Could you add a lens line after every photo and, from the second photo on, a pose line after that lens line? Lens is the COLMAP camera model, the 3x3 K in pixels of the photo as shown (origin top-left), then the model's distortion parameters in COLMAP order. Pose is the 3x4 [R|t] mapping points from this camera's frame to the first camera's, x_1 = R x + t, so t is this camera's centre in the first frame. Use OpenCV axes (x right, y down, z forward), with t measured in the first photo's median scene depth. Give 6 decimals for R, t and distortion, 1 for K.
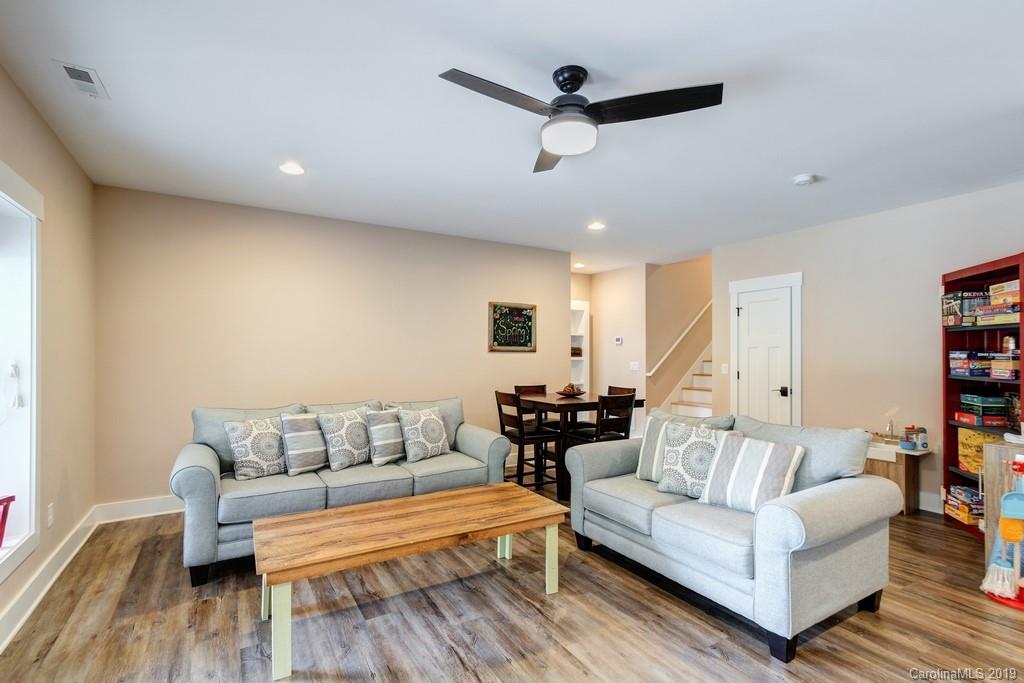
lens RADIAL K [[478.0, 0, 508.6], [0, 478.0, 344.0], [0, 0, 1]] dist [-0.002593, 0.000200]
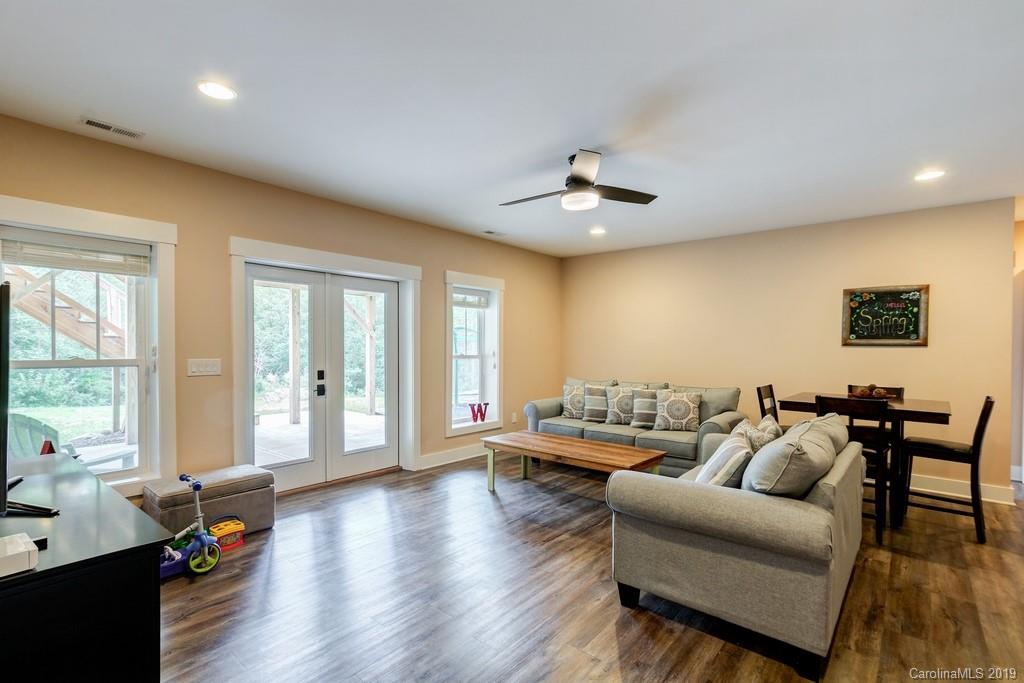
lens RADIAL K [[478.0, 0, 507.8], [0, 478.0, 347.0], [0, 0, 1]] dist [-0.002593, 0.000200]
pose [[0.329566, 0.008077, -0.944098, 0.922850], [0.018810, 0.999709, 0.015119, -0.010137], [0.943945, -0.022741, 0.329318, 0.188014]]
